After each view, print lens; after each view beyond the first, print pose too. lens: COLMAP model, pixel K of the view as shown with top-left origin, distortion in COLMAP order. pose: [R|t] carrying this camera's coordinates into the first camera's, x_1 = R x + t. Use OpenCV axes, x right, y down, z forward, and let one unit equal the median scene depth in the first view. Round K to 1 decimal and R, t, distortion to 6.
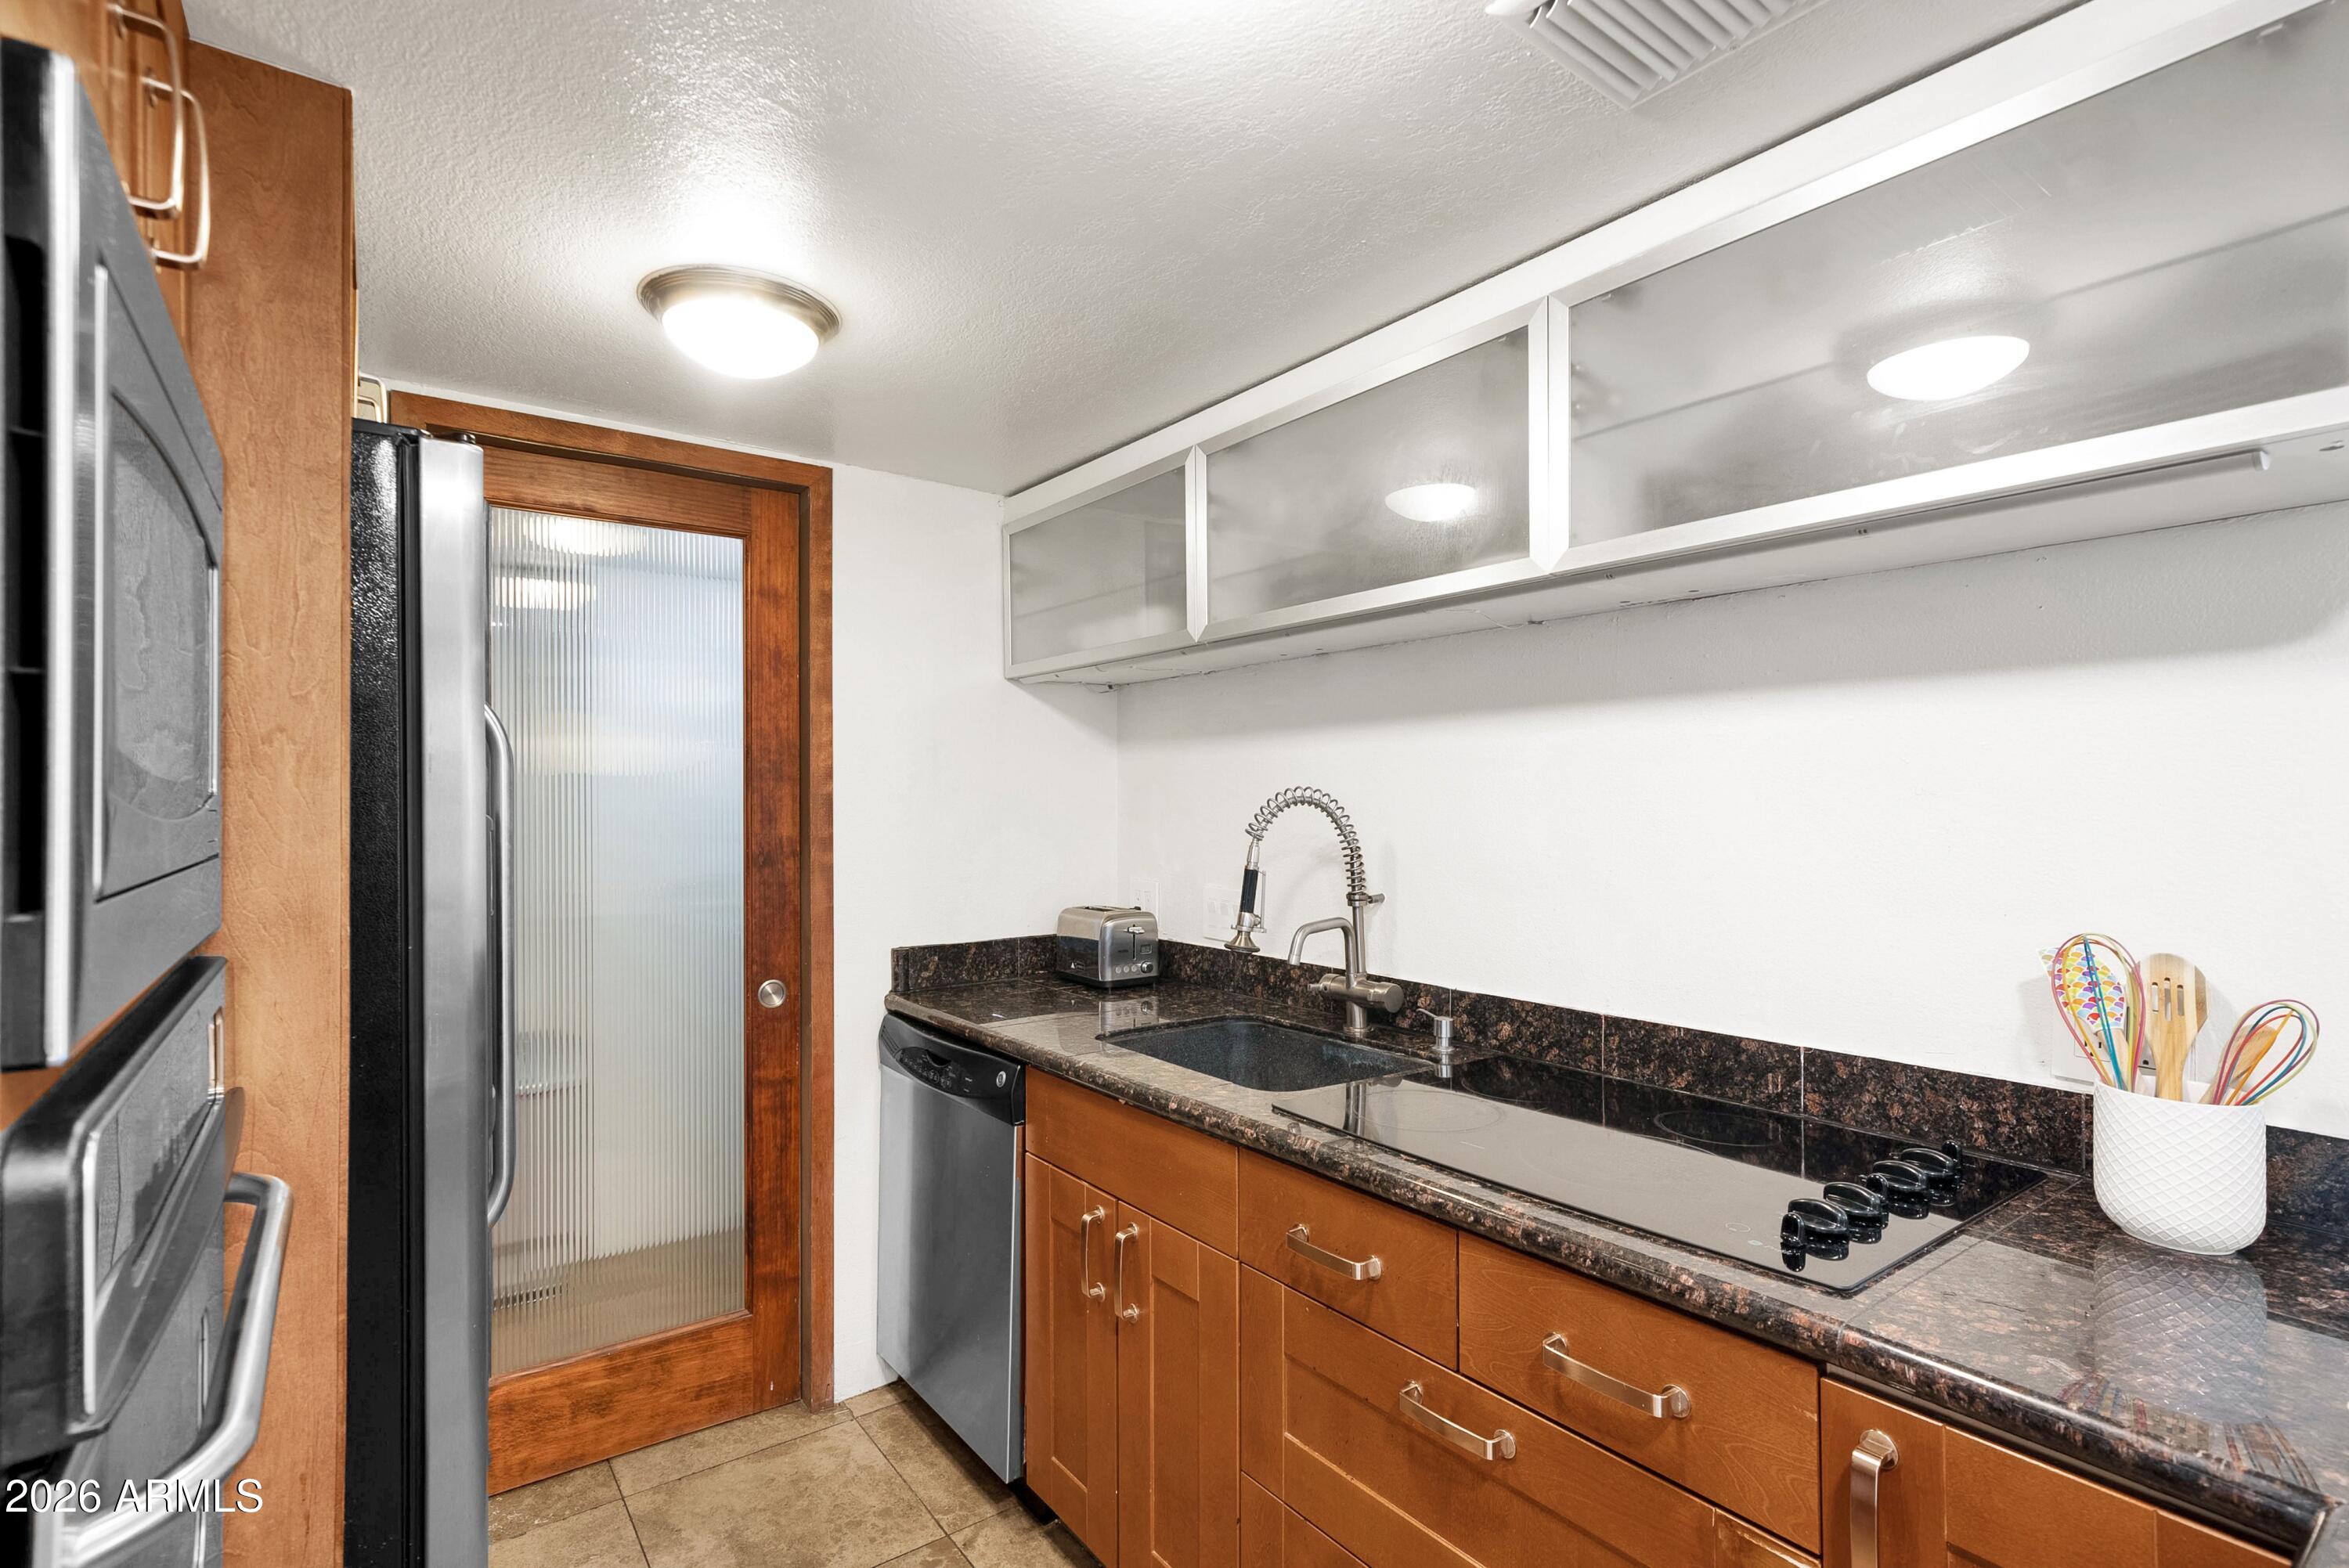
lens RADIAL K [[1111.9, 0, 1159.6], [0, 1111.9, 796.7], [0, 0, 1]] dist [0.012327, -0.000065]
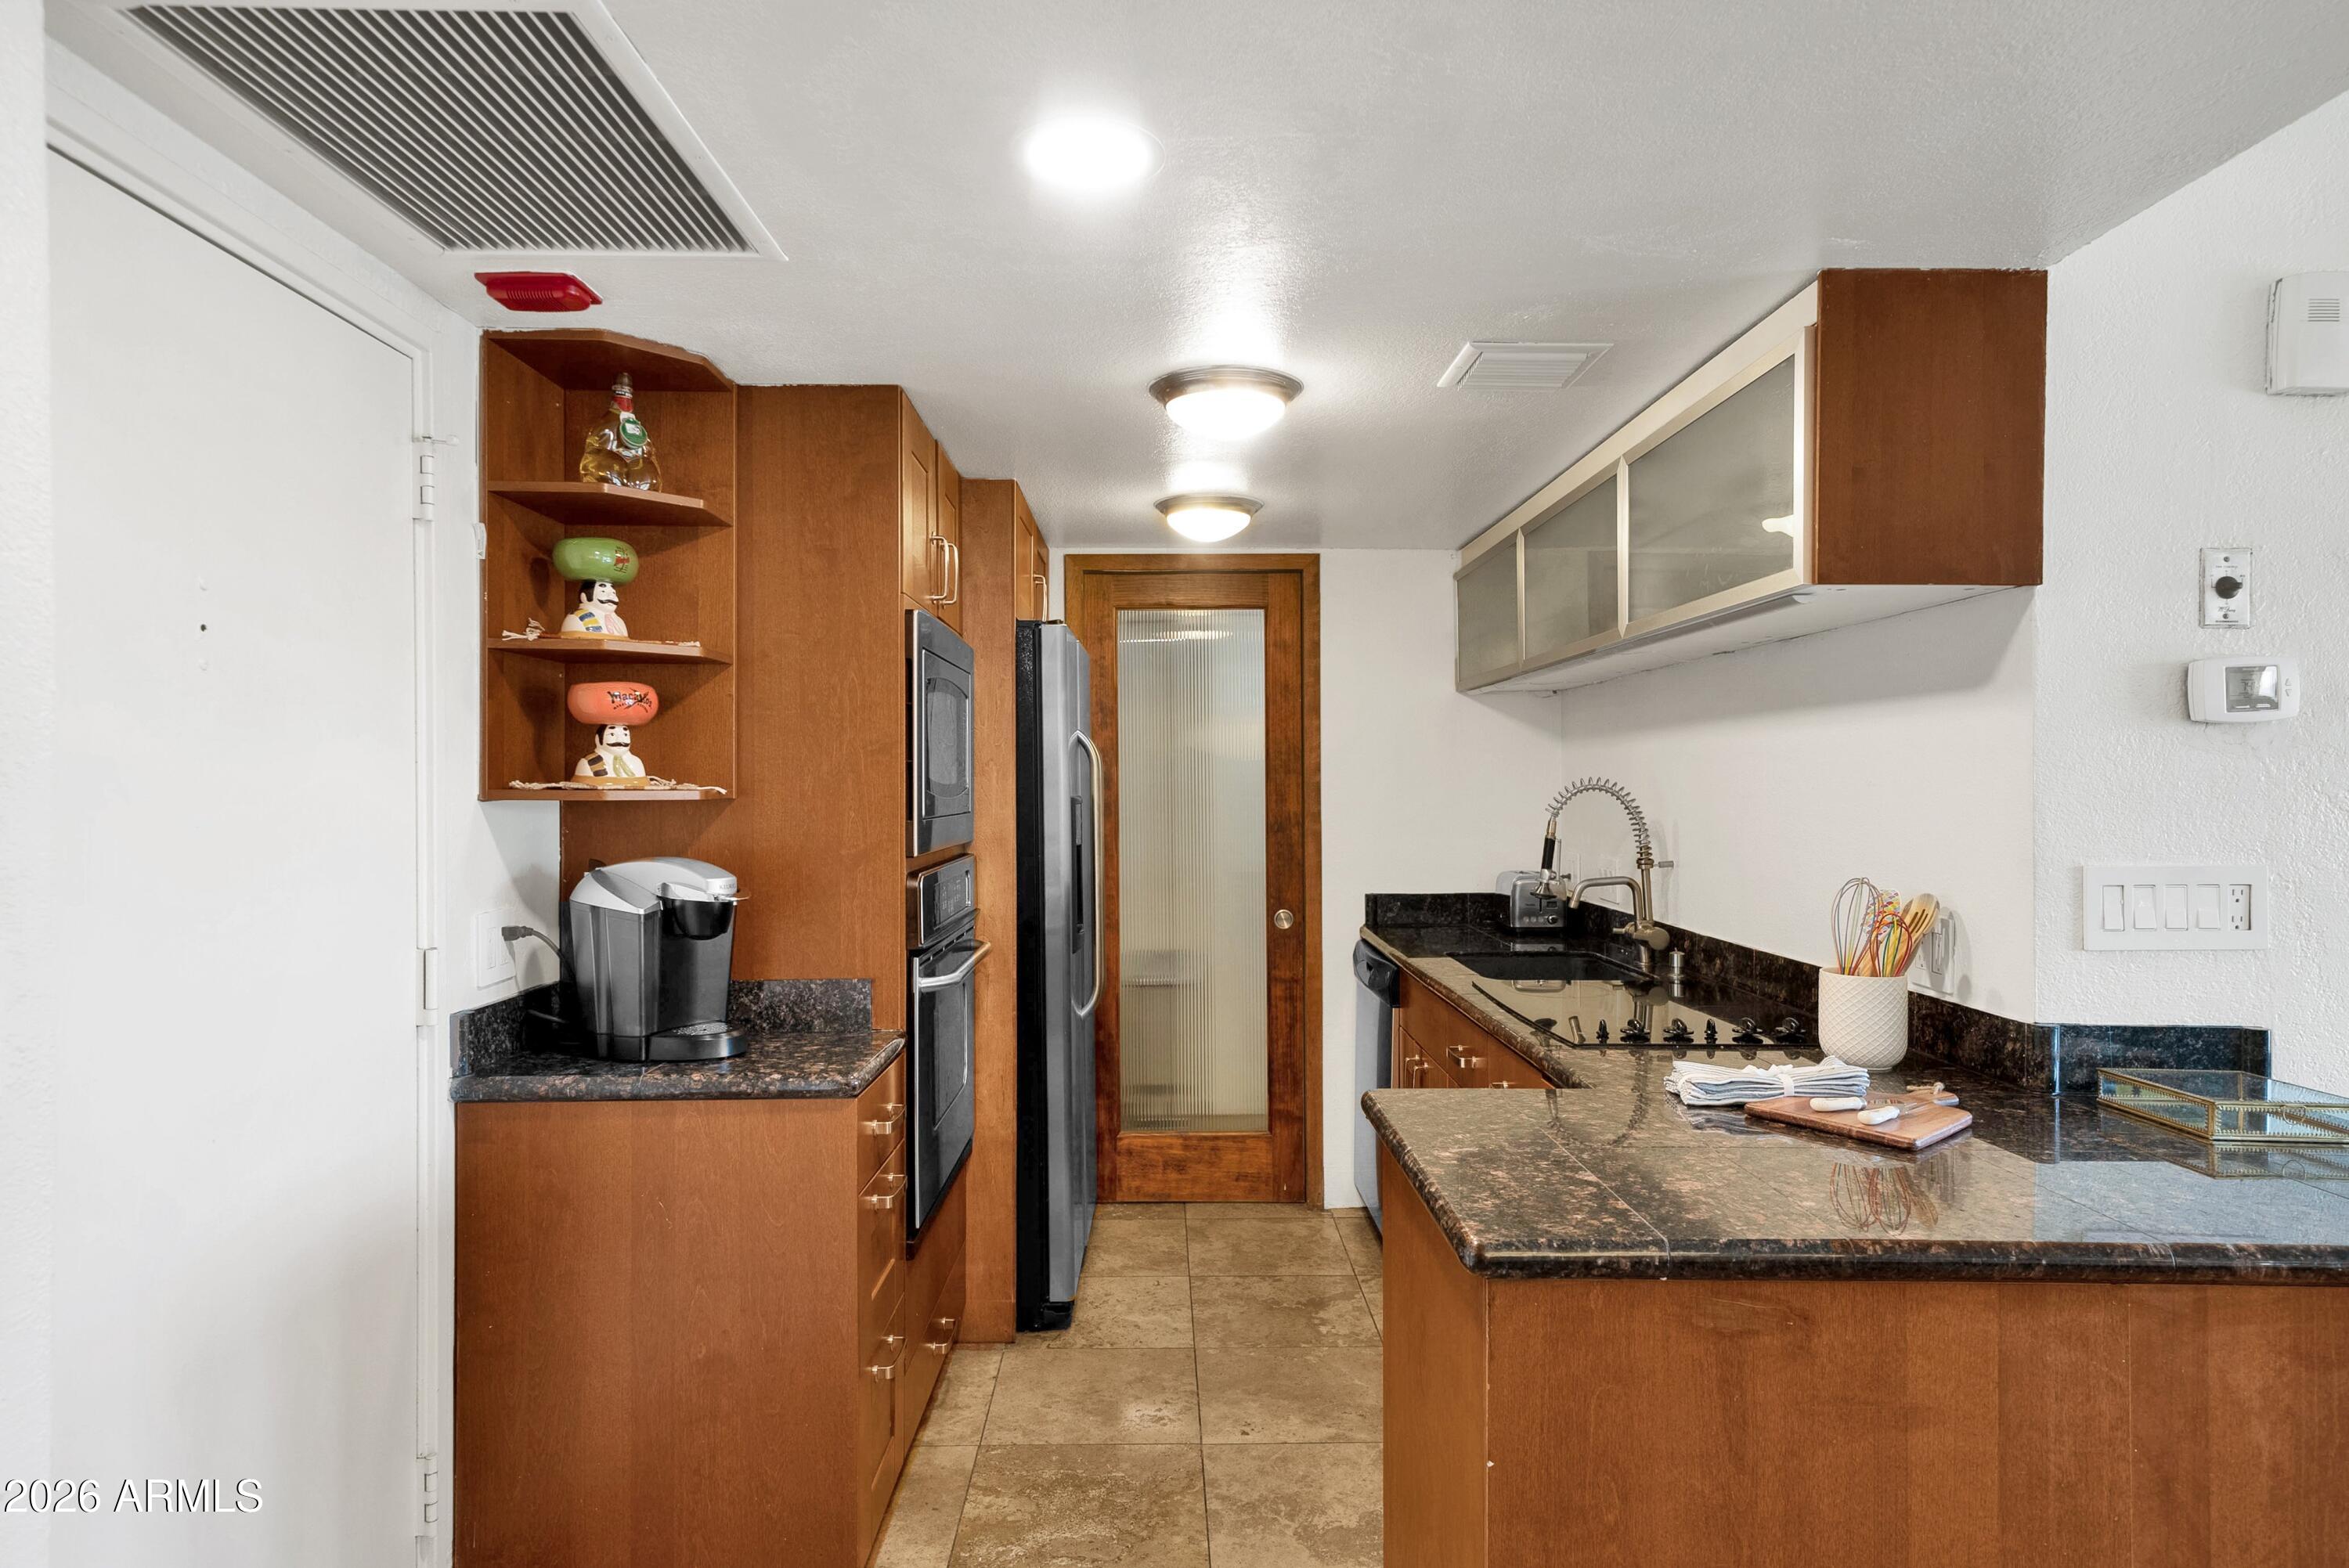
lens RADIAL K [[1350.6, 0, 1178.1], [0, 1350.6, 787.8], [0, 0, 1]] dist [0.016085, -0.000975]
pose [[0.817242, -0.001331, -0.576293, 0.558981], [0.006113, 0.999961, 0.006359, -0.007543], [0.576262, -0.008719, 0.817218, -0.522766]]
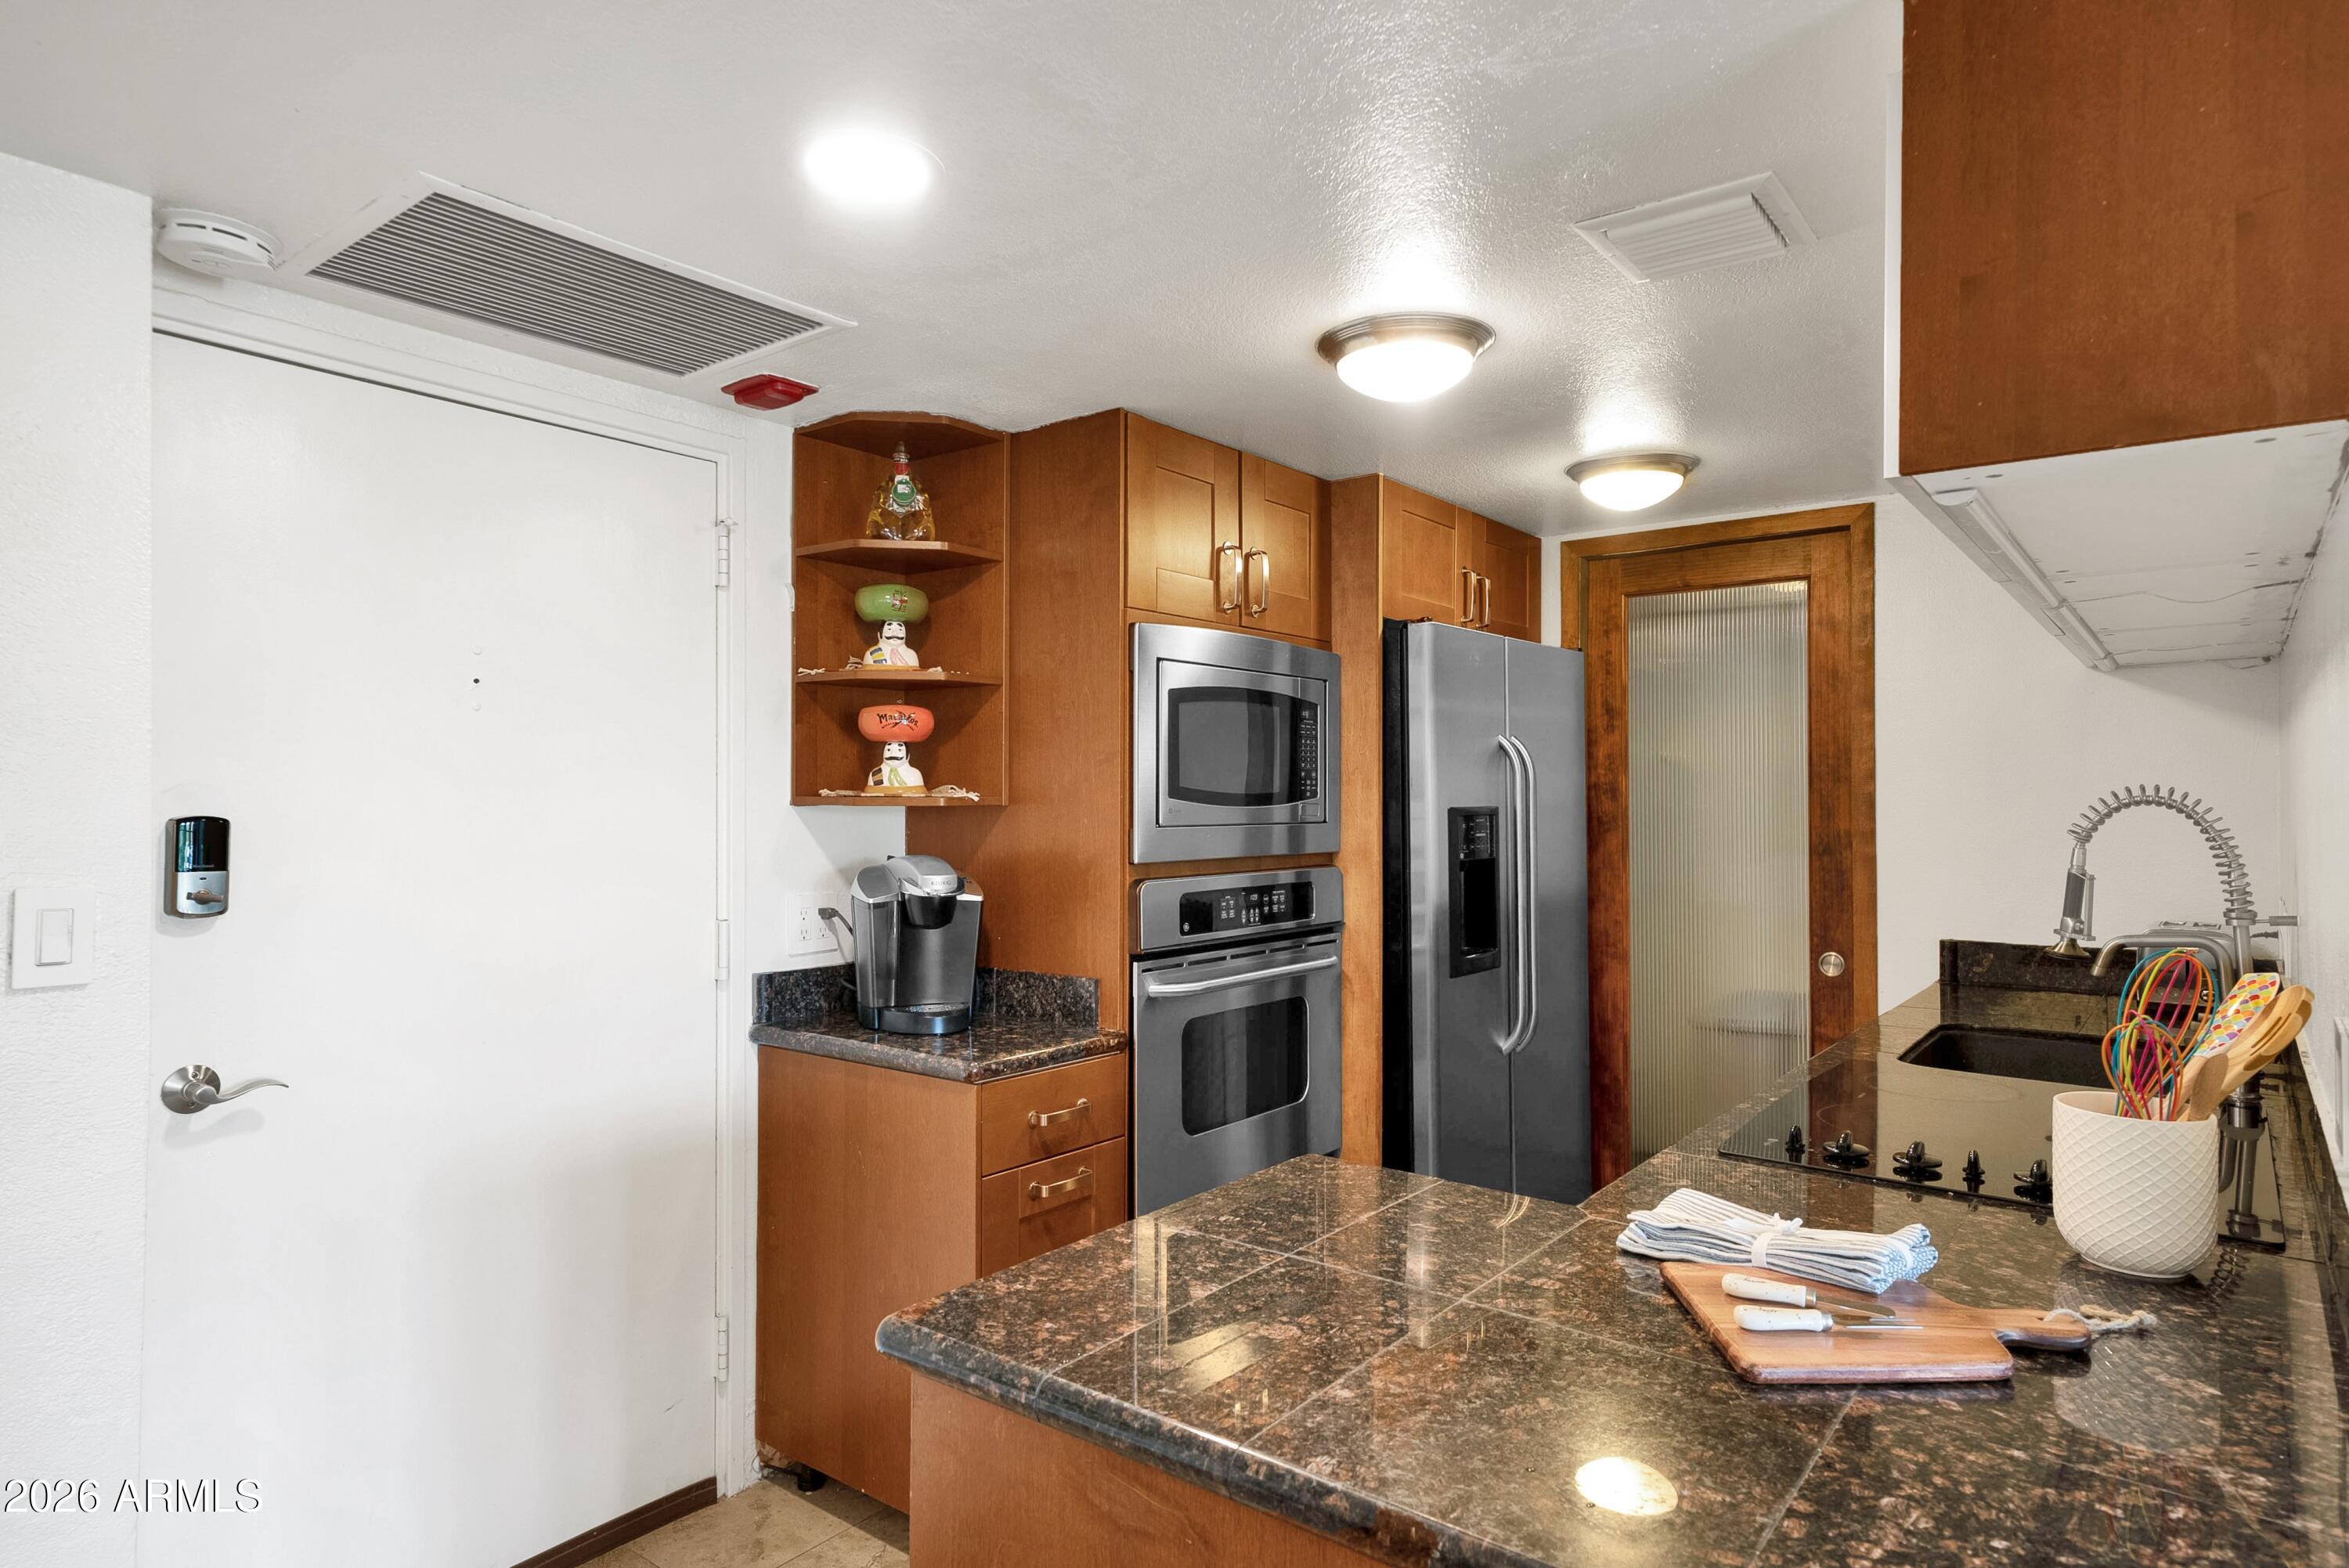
lens RADIAL K [[1337.9, 0, 1171.2], [0, 1337.9, 784.5], [0, 0, 1]] dist [0.013210, -0.000173]
pose [[0.277701, -0.008456, -0.960630, 0.816445], [0.003540, 0.999963, -0.007779, -0.003293], [0.960661, -0.001241, 0.277721, -0.055382]]
